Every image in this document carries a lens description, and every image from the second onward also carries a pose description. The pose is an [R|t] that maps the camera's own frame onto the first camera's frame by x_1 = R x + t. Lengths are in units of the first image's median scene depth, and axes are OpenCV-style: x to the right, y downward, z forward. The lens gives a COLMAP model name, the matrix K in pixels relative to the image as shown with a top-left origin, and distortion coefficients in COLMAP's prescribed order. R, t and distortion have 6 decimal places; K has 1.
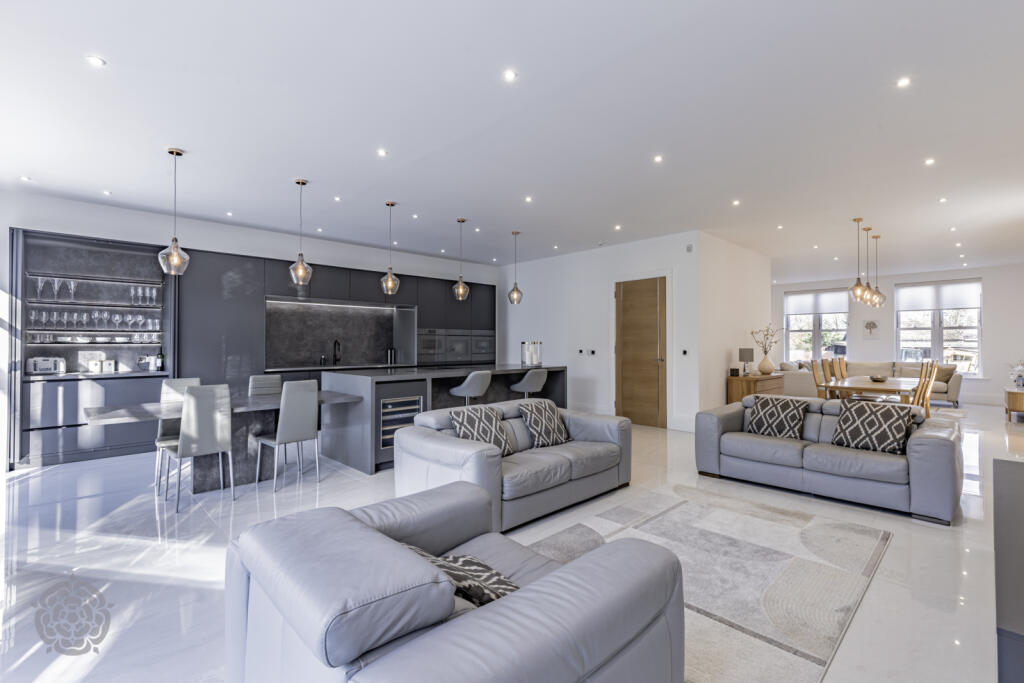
lens RADIAL K [[454.5, 0, 517.6], [0, 454.5, 341.4], [0, 0, 1]] dist [0.015726, -0.000356]
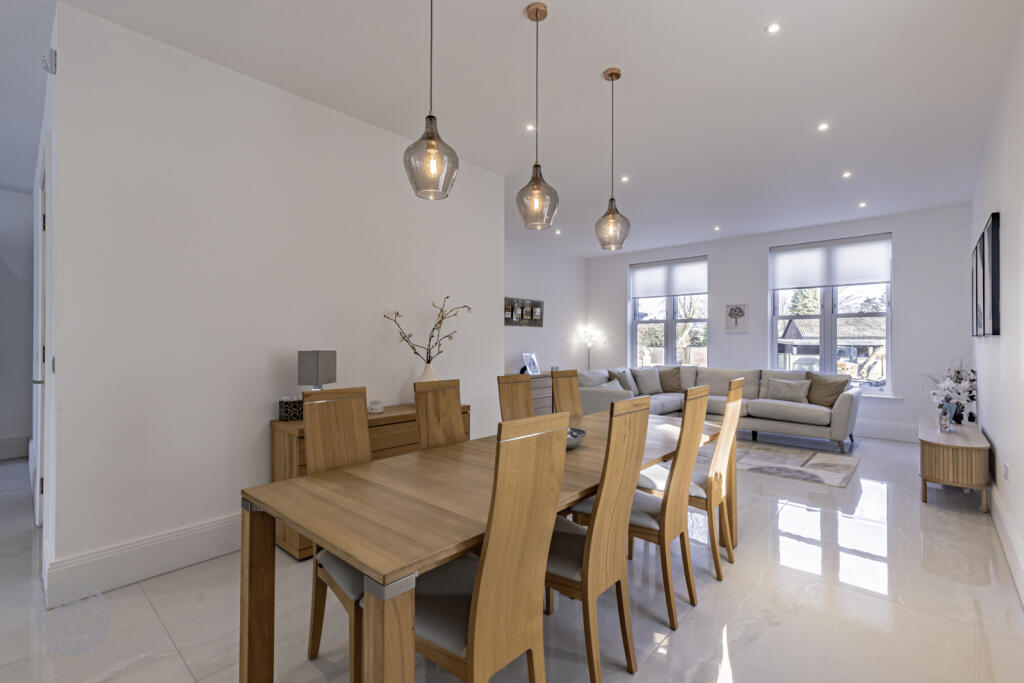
lens RADIAL K [[454.5, 0, 510.0], [0, 454.5, 341.7], [0, 0, 1]] dist [0.015726, -0.000356]
pose [[0.998357, 0.000548, 0.057291, 0.444133], [-0.001019, 0.999966, 0.008200, 0.002087], [-0.057284, -0.008245, 0.998324, 0.401611]]
